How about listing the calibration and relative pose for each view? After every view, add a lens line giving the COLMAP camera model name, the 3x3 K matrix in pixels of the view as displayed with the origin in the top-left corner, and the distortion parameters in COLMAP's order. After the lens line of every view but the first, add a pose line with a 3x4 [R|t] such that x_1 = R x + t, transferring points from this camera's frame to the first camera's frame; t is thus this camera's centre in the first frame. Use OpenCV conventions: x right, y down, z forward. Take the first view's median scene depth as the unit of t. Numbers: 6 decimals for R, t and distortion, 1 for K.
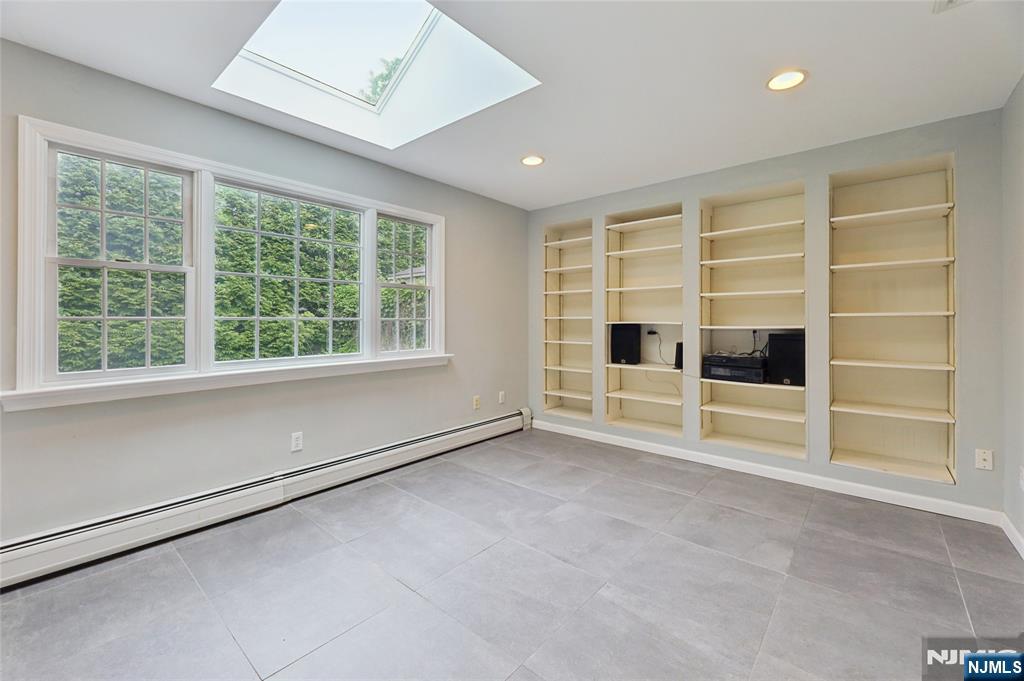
lens RADIAL K [[416.7, 0, 517.9], [0, 416.7, 317.5], [0, 0, 1]] dist [-0.004421, -0.000106]
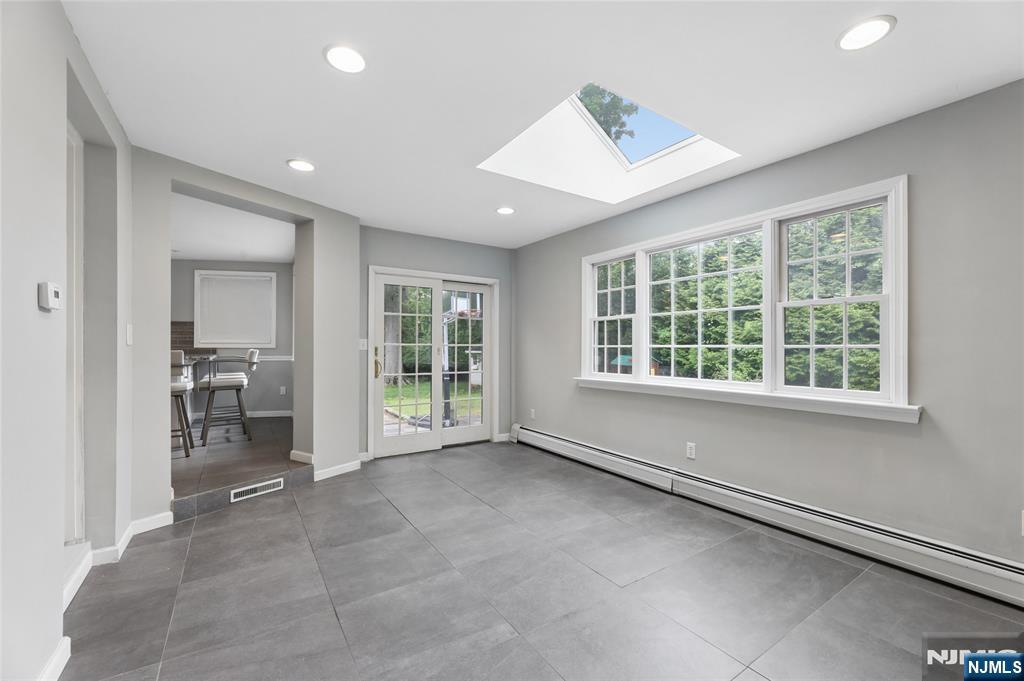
lens RADIAL K [[416.7, 0, 509.9], [0, 416.7, 343.5], [0, 0, 1]] dist [-0.004421, -0.000106]
pose [[-0.277956, -0.004799, -0.960582, 0.763744], [0.006057, 0.999959, -0.006748, 0.000054], [0.960575, -0.007694, -0.277915, 0.857358]]
